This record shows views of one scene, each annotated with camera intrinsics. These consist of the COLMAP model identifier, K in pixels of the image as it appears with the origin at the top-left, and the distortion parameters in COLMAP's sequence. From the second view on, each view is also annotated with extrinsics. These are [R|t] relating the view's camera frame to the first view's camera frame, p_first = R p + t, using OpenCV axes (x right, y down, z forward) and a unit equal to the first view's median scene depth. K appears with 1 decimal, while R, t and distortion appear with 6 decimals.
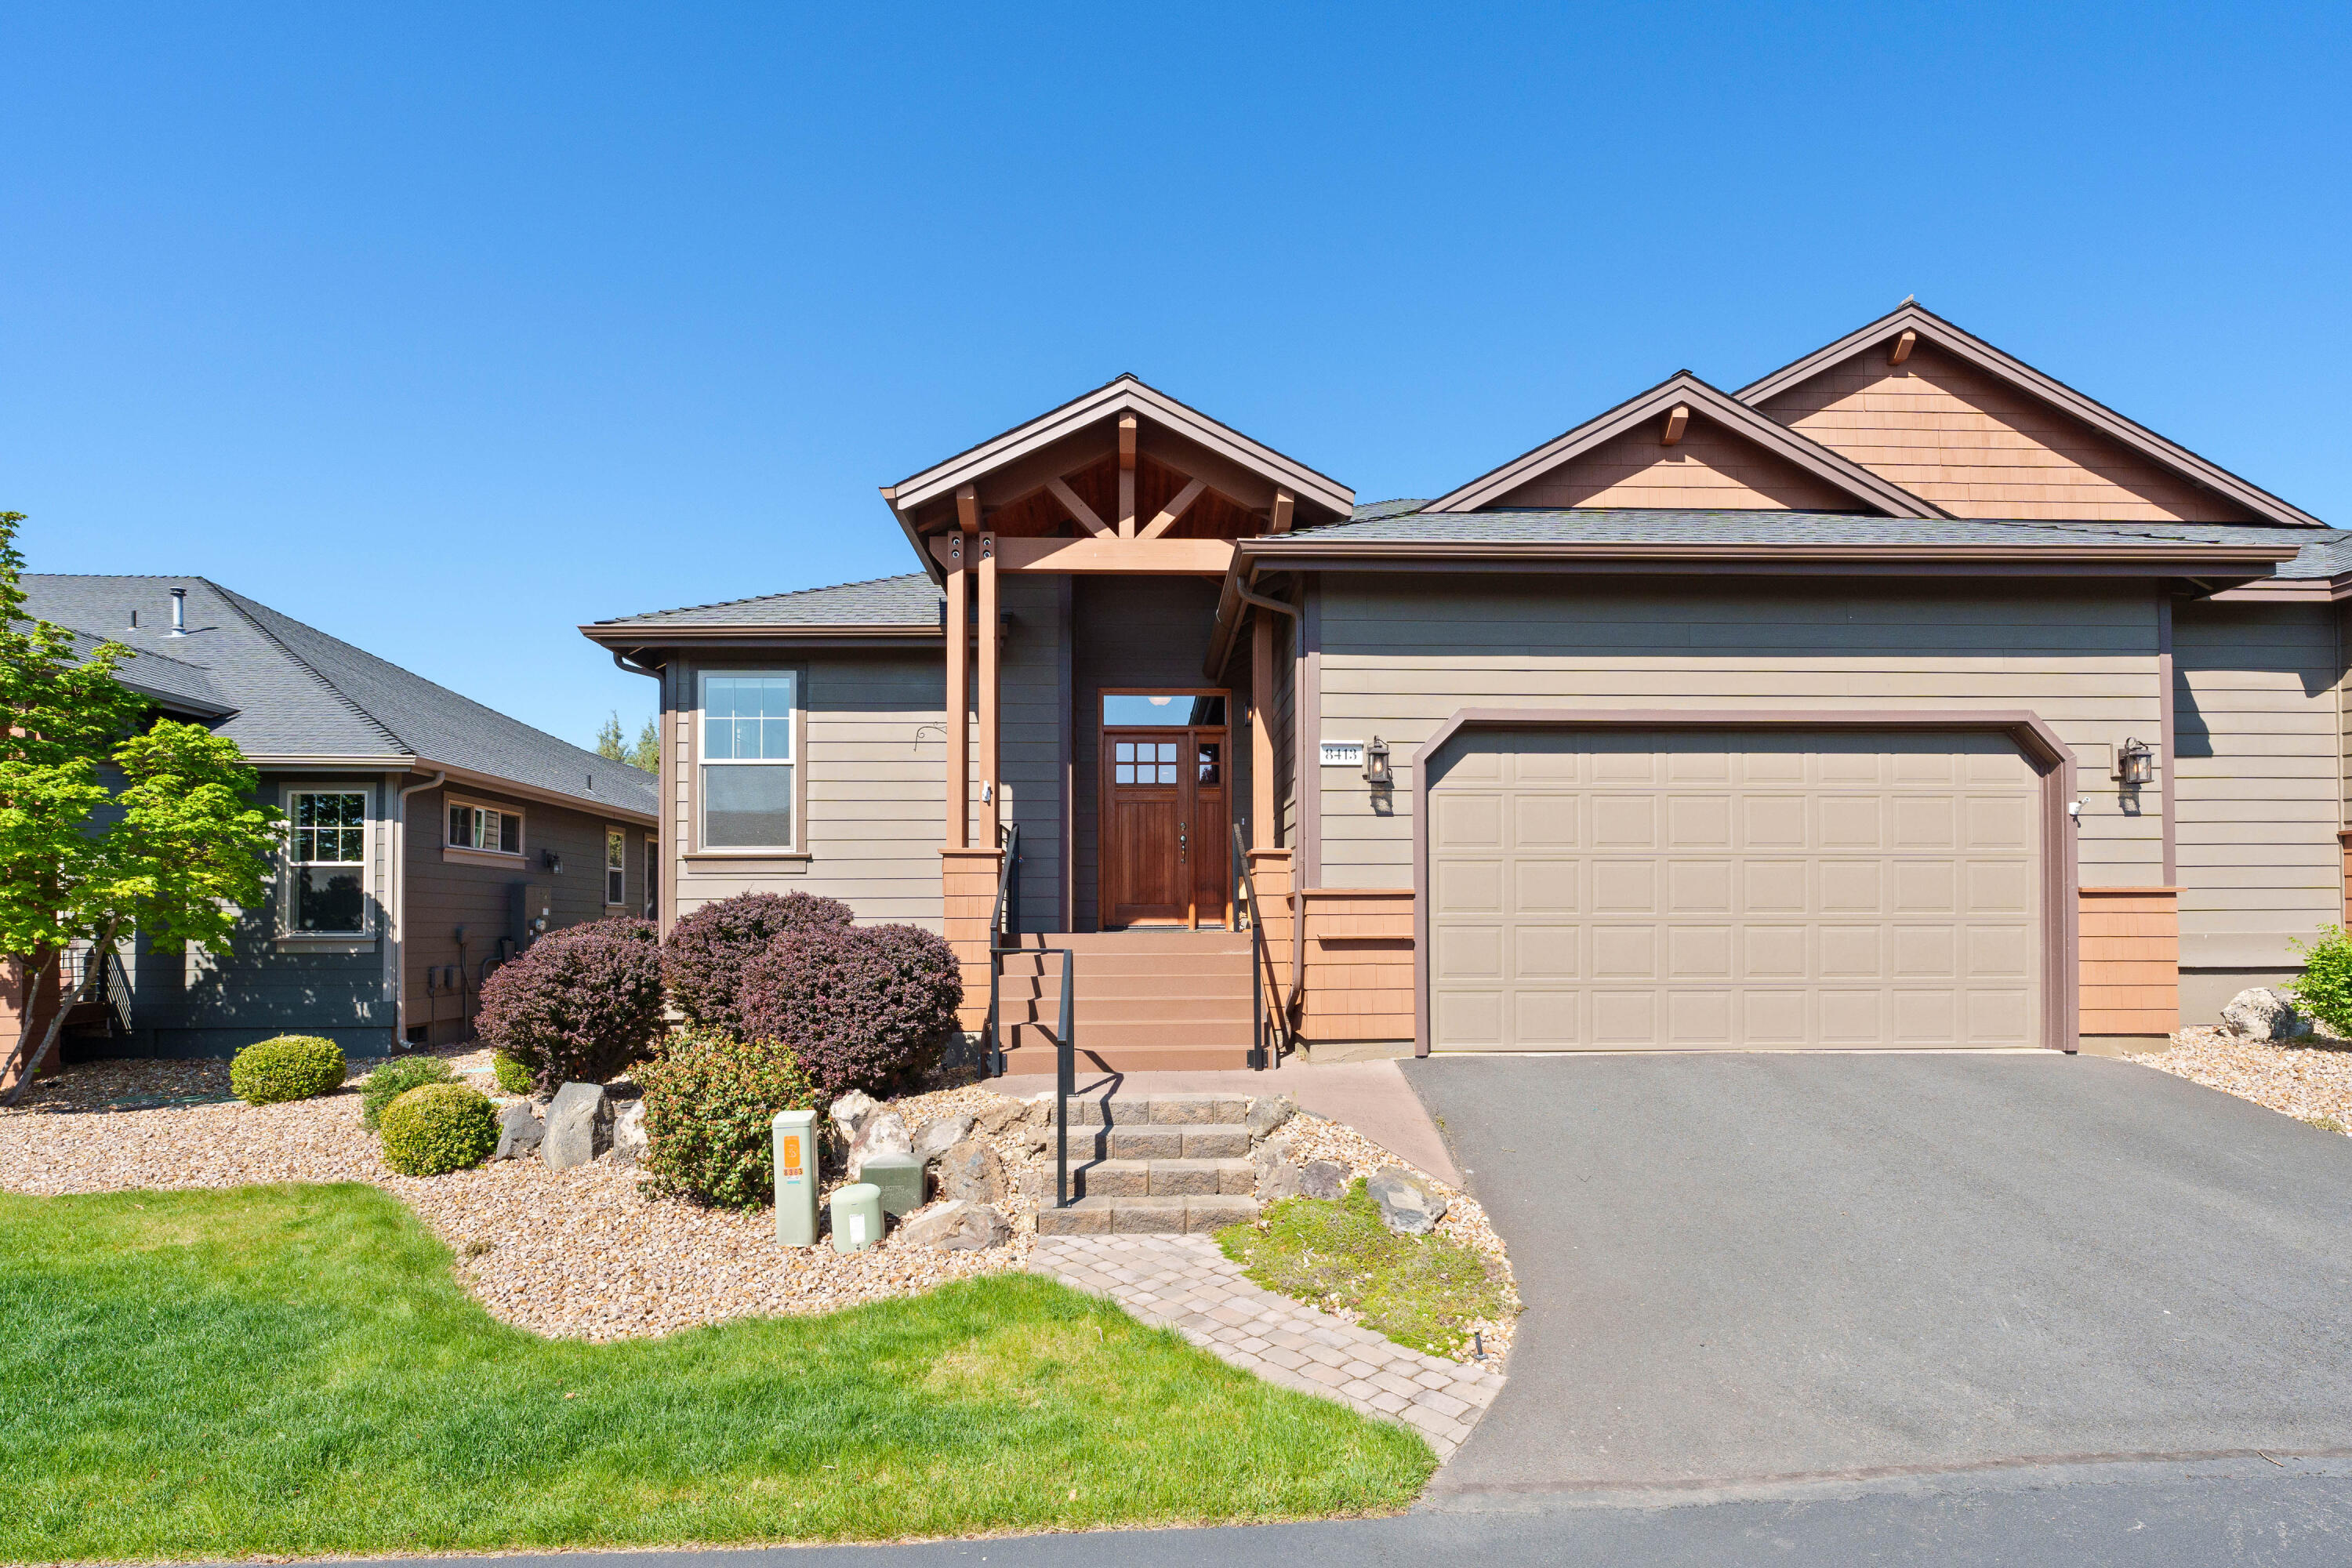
lens RADIAL K [[1105.8, 0, 1175.7], [0, 1105.8, 852.4], [0, 0, 1]] dist [-0.002404, -0.000269]
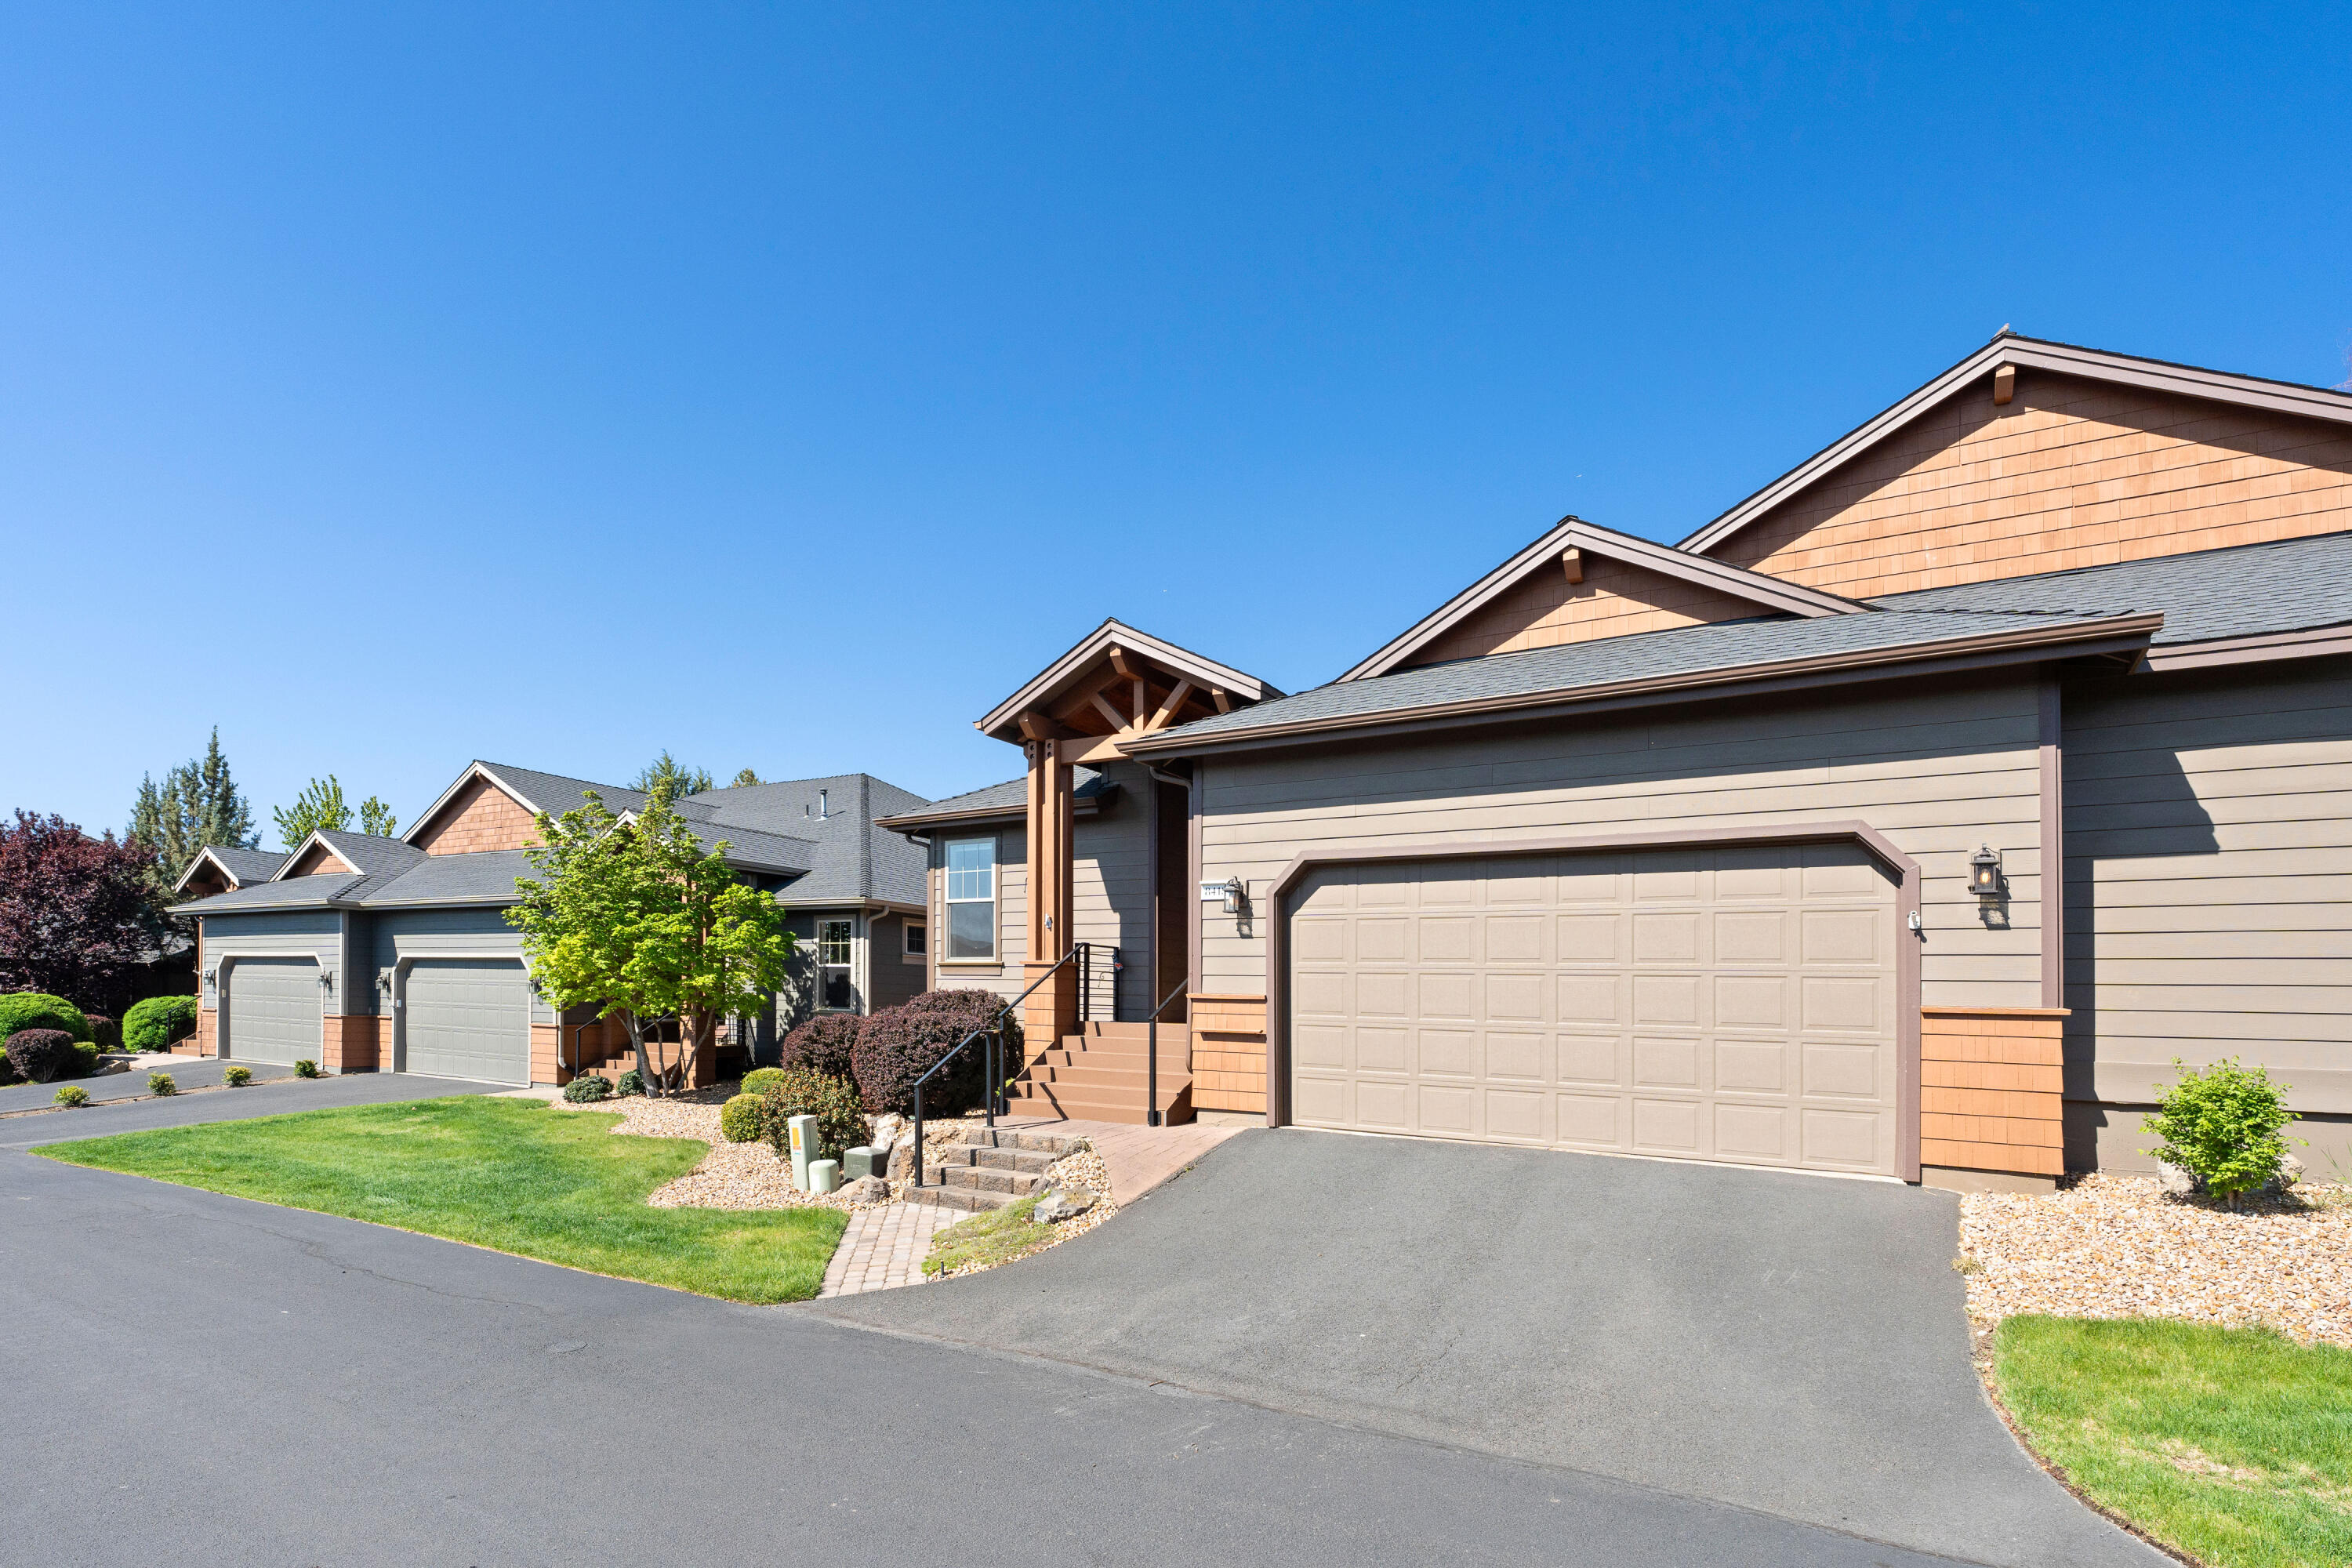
lens RADIAL K [[1079.8, 0, 1177.0], [0, 1079.8, 956.2], [0, 0, 1]] dist [-0.002239, 0.000012]
pose [[0.846280, -0.000228, -0.532738, 0.712238], [0.006366, 0.999933, 0.009685, -0.022231], [0.532700, -0.011587, 0.846225, -0.095573]]
